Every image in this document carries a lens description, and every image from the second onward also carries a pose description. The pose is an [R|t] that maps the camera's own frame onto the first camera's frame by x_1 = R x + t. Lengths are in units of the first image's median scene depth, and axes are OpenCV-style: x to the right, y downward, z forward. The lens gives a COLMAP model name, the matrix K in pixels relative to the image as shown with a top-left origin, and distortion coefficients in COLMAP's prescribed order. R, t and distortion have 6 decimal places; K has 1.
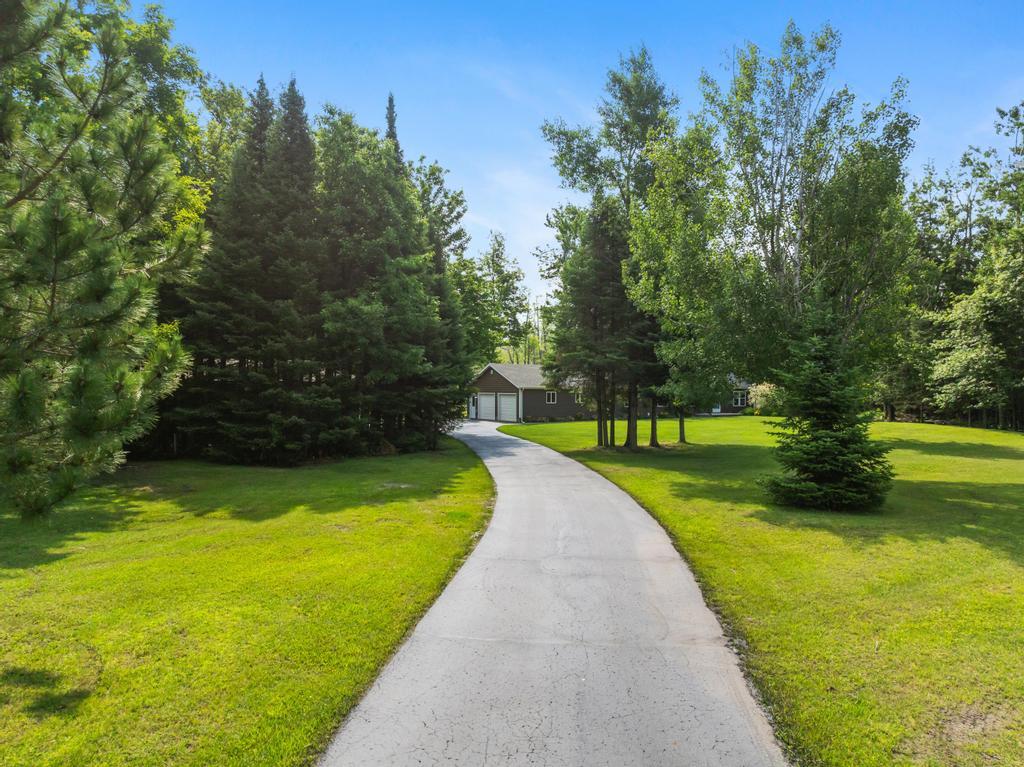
lens RADIAL K [[716.4, 0, 506.7], [0, 716.4, 388.2], [0, 0, 1]] dist [-0.033894, -0.002302]
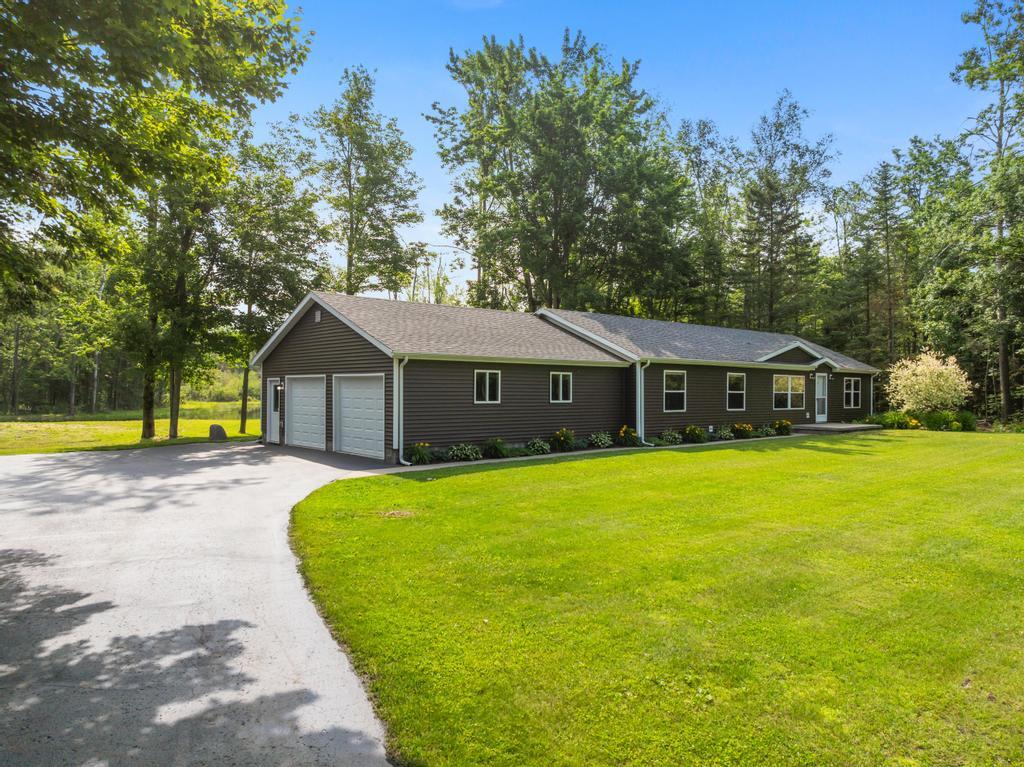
lens RADIAL K [[716.4, 0, 506.7], [0, 716.4, 388.2], [0, 0, 1]] dist [-0.033894, -0.002302]
pose [[0.987333, 0.002349, 0.158646, 0.014614], [-0.003130, 0.999984, 0.004672, 0.010842], [-0.158632, -0.005110, 0.987325, 0.584119]]
